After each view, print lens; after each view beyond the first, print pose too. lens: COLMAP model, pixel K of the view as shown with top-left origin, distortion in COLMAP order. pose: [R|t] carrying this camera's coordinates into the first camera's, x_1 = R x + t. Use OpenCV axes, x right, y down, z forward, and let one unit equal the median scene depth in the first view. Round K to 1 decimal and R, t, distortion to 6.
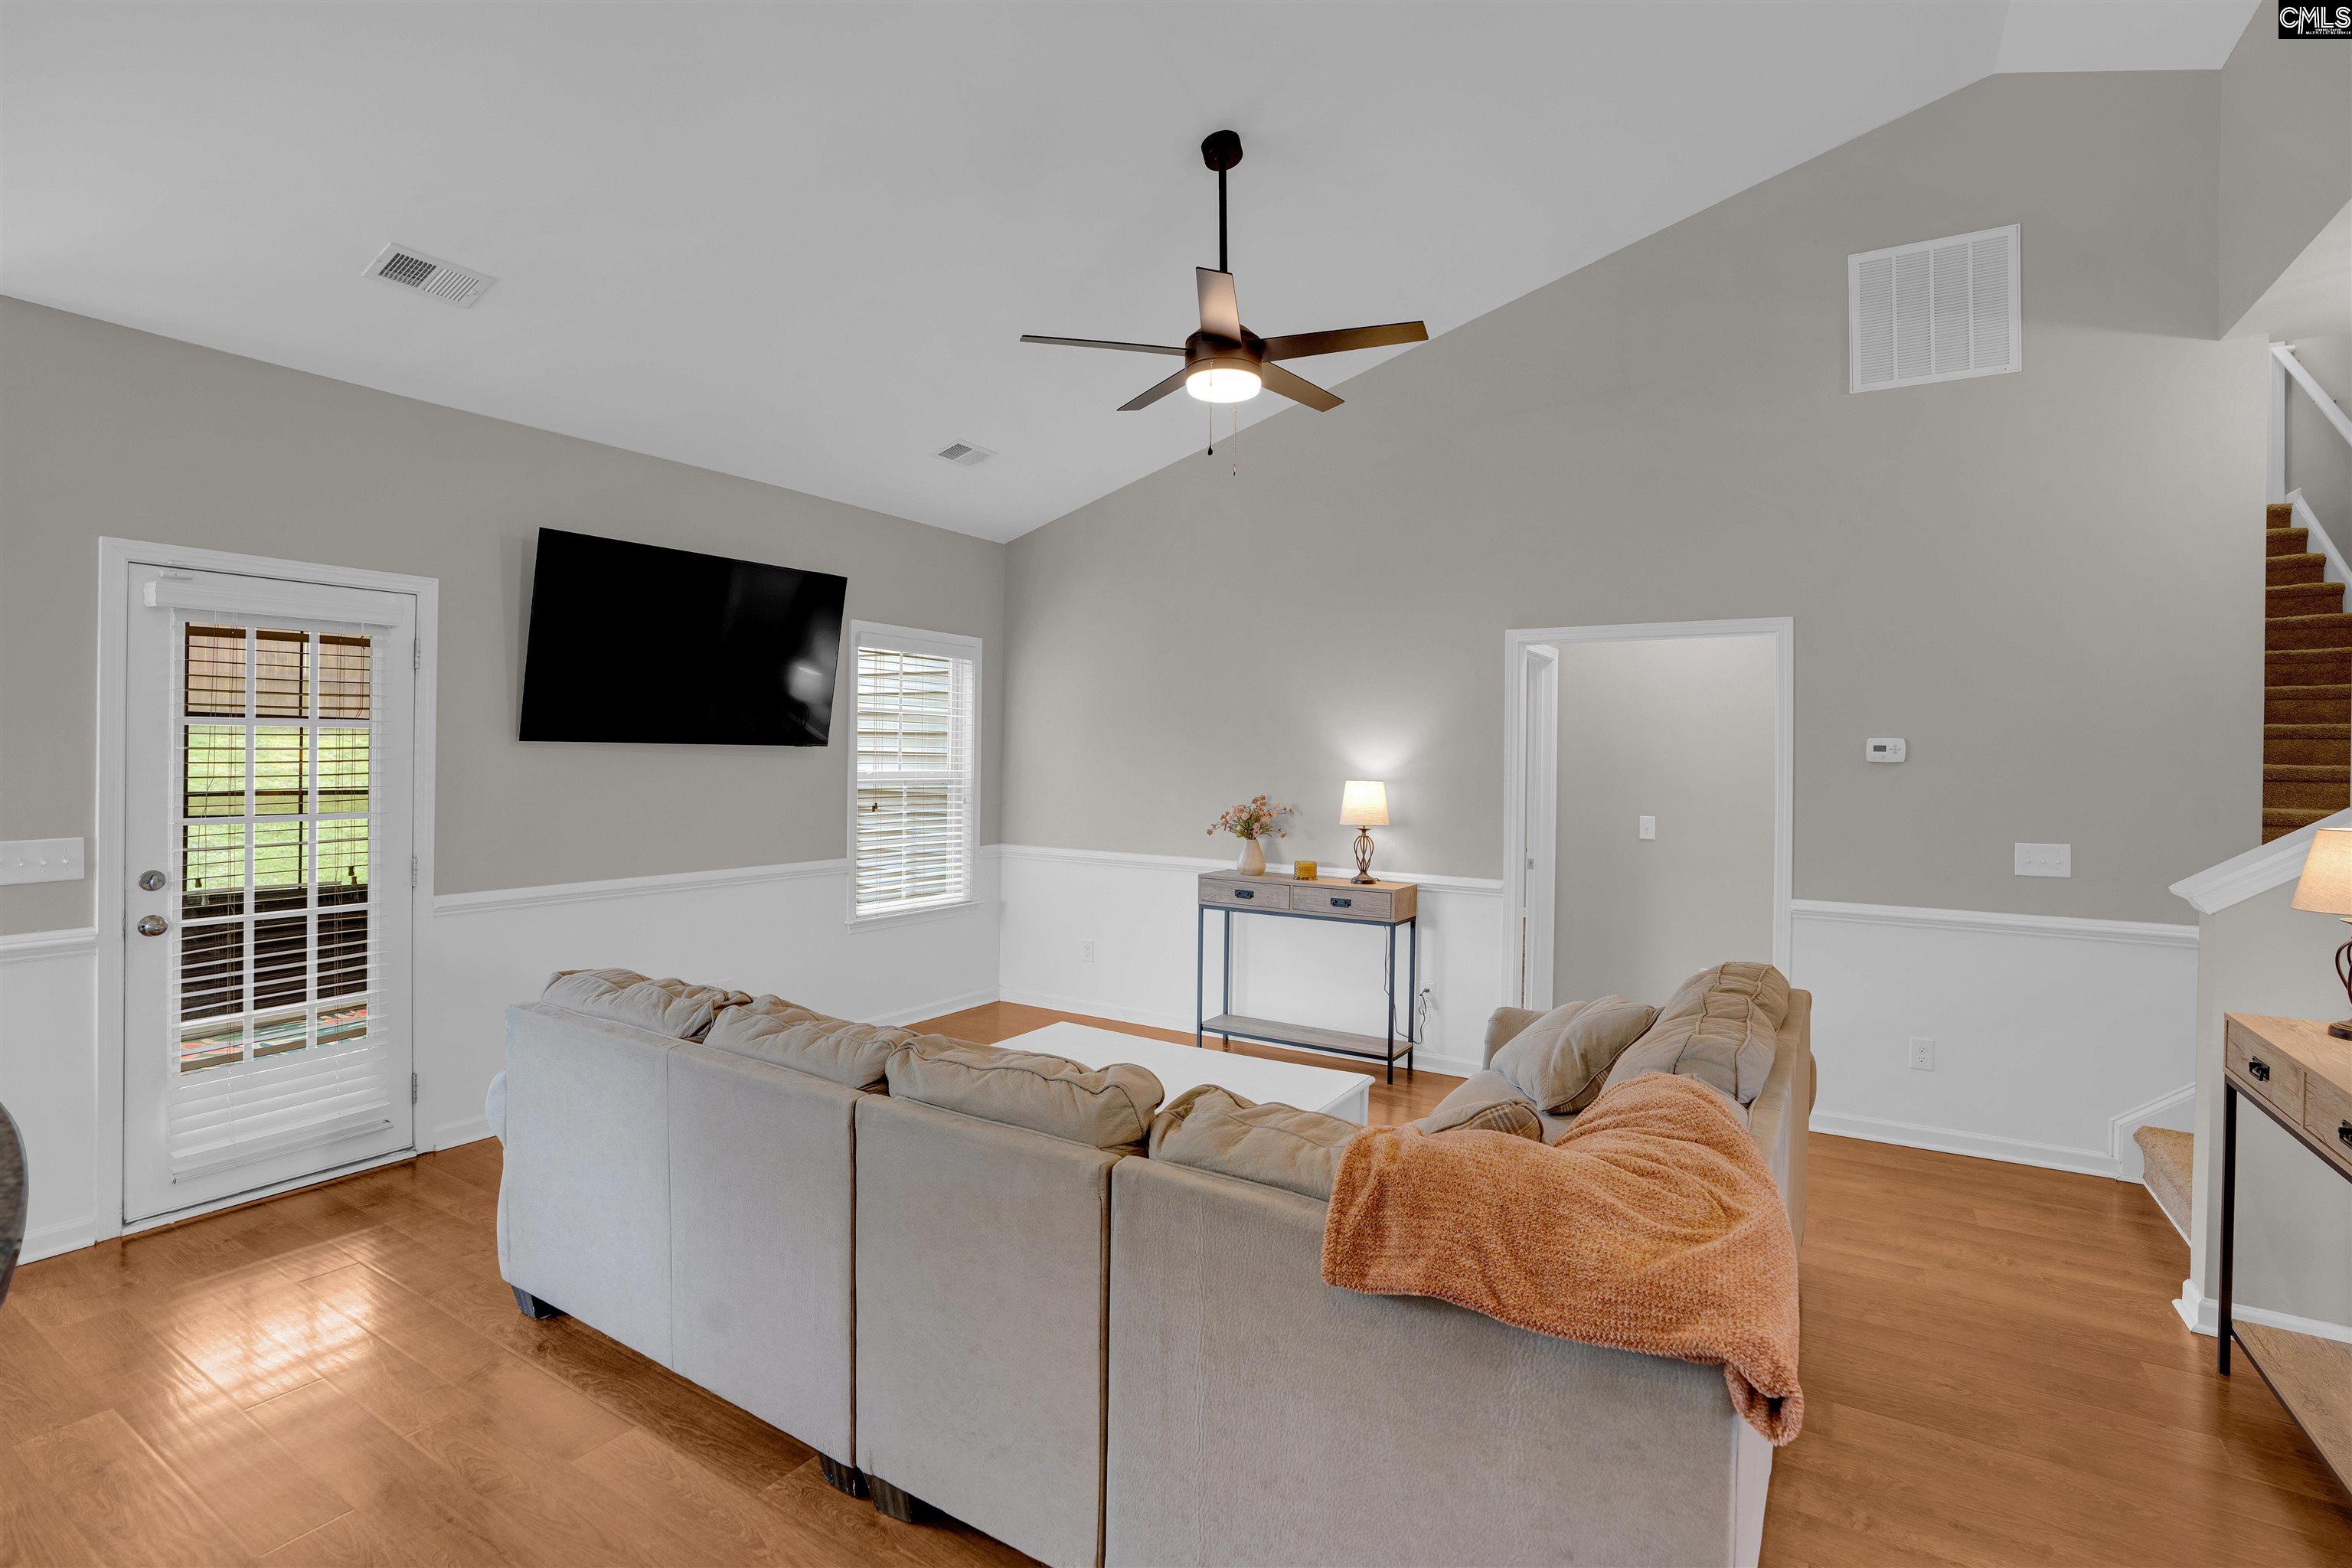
lens RADIAL K [[1106.4, 0, 1186.1], [0, 1106.4, 747.2], [0, 0, 1]] dist [-0.074006, 0.030449]
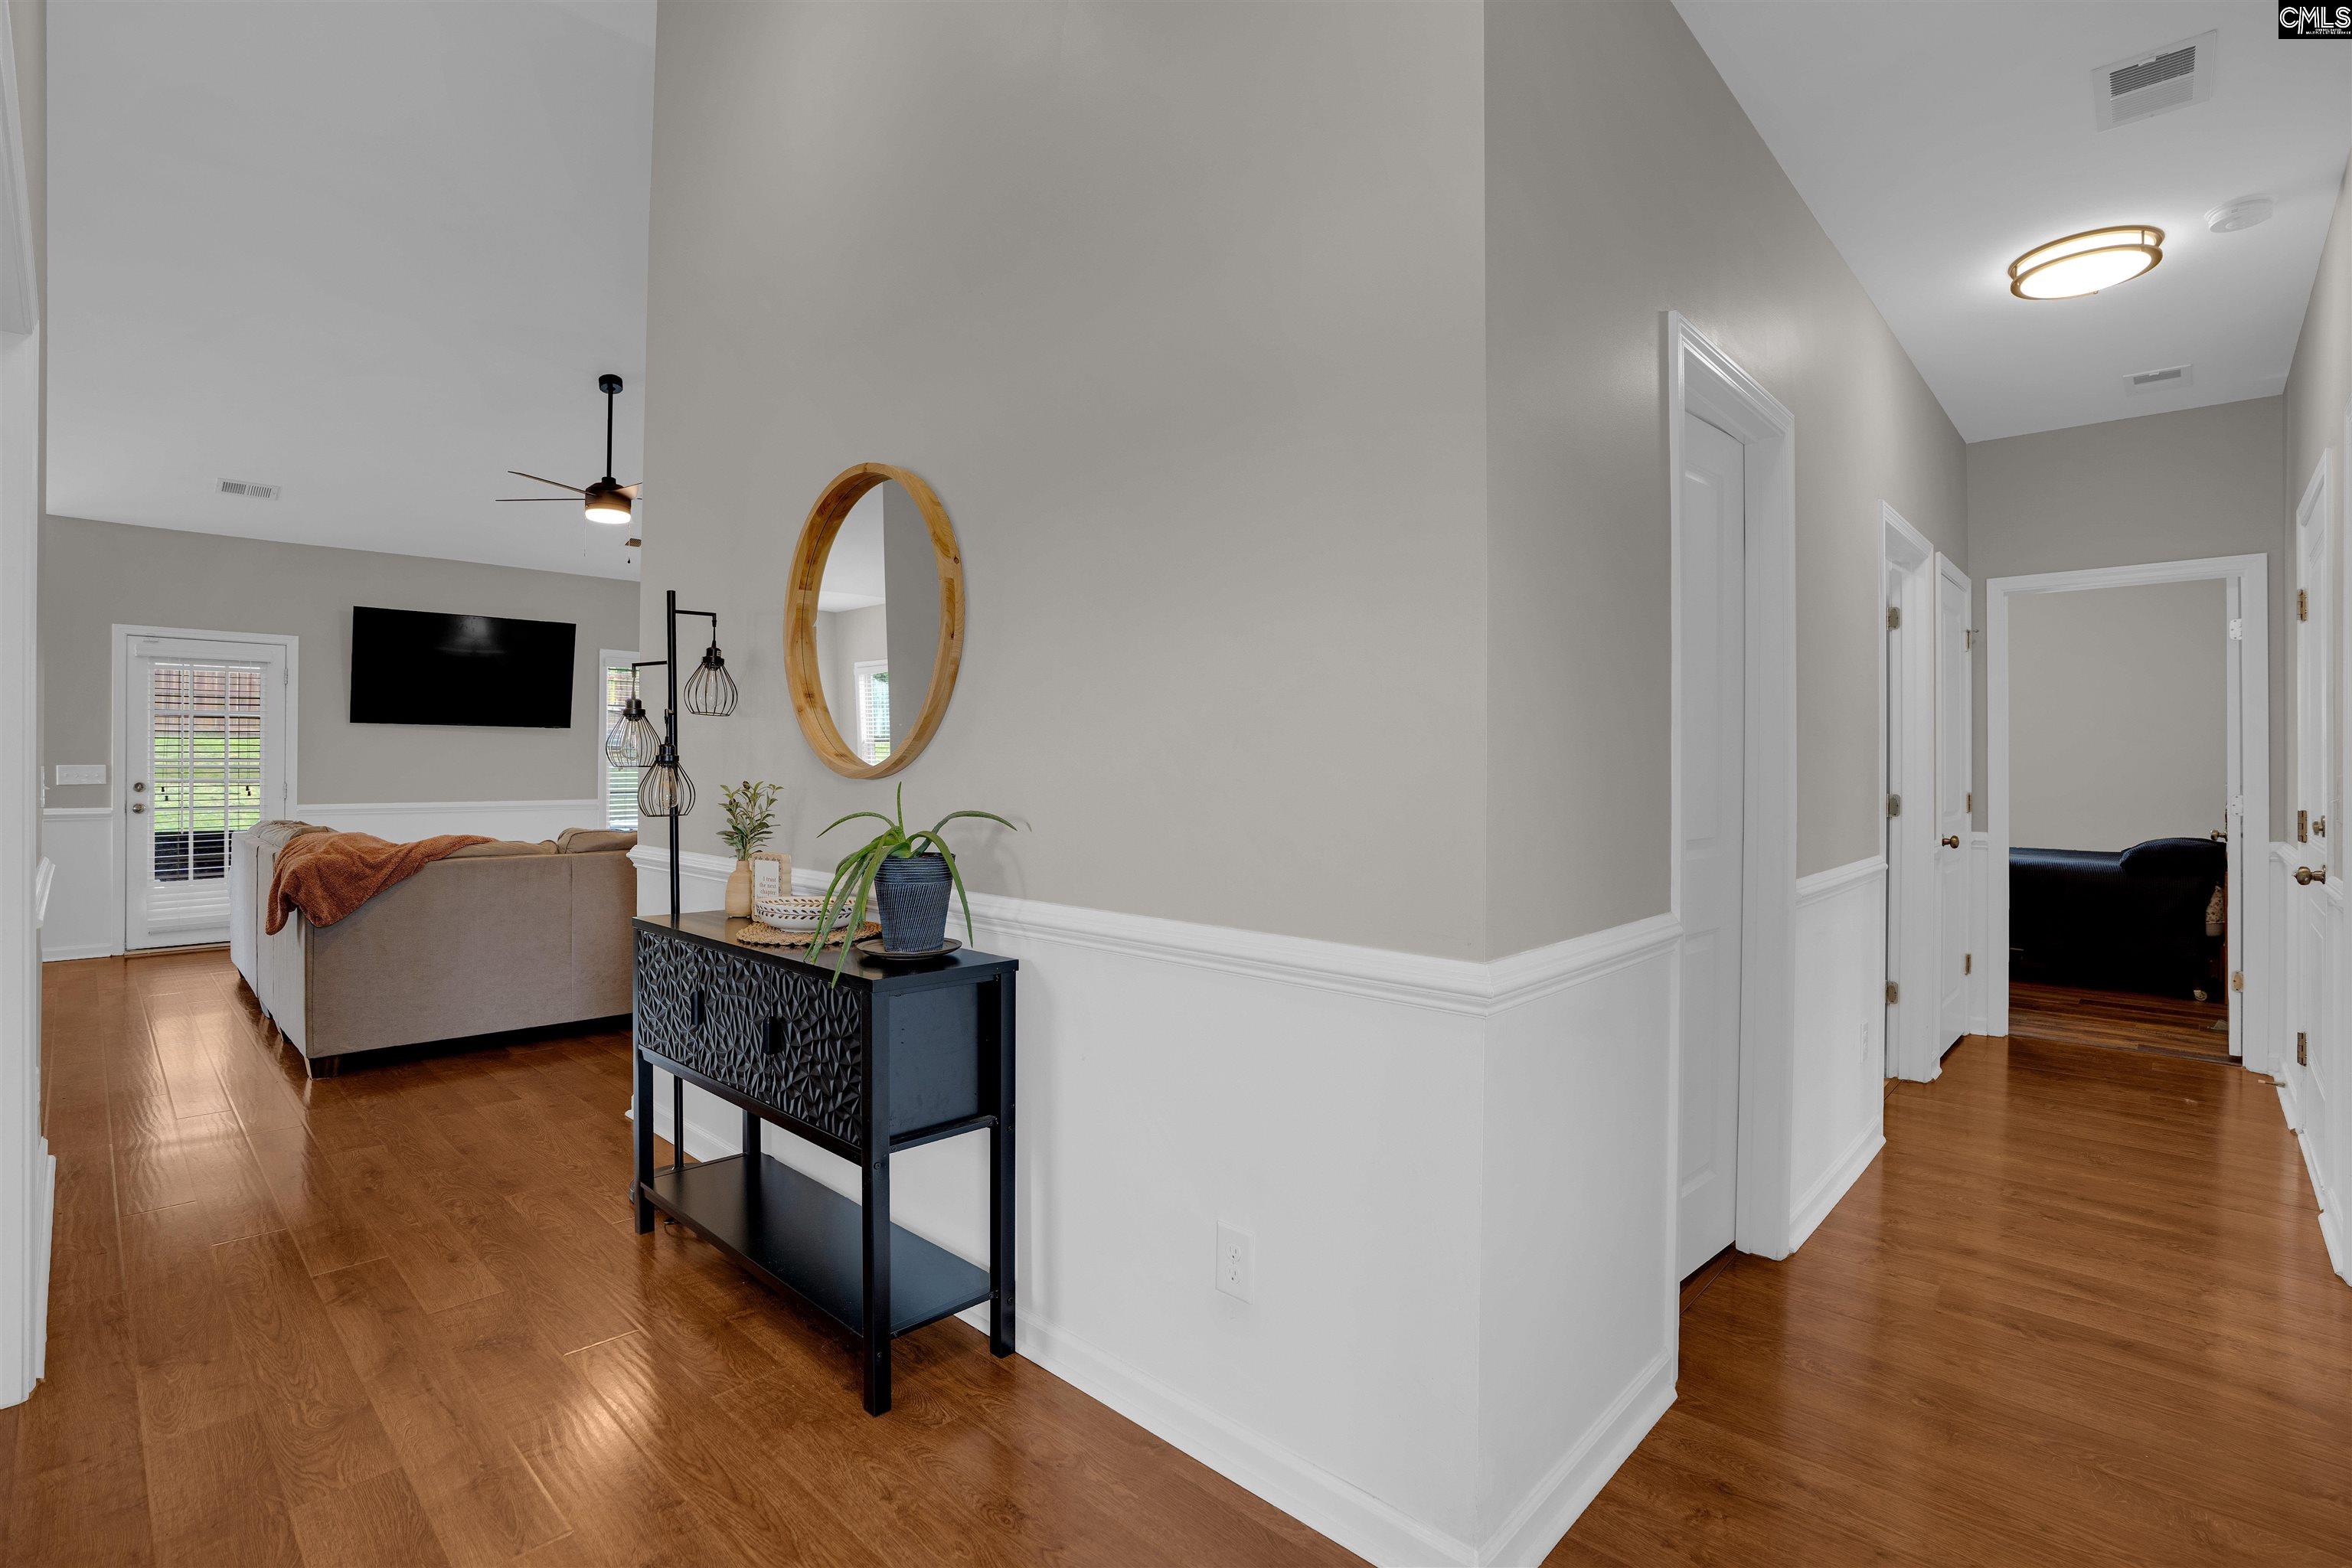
lens RADIAL K [[1106.4, 0, 1186.1], [0, 1106.4, 747.2], [0, 0, 1]] dist [-0.074006, 0.030449]
pose [[0.974806, -0.009069, -0.222870, 1.349309], [0.006630, 0.999910, -0.011691, 0.076988], [0.222956, 0.009919, 0.974778, -0.516988]]
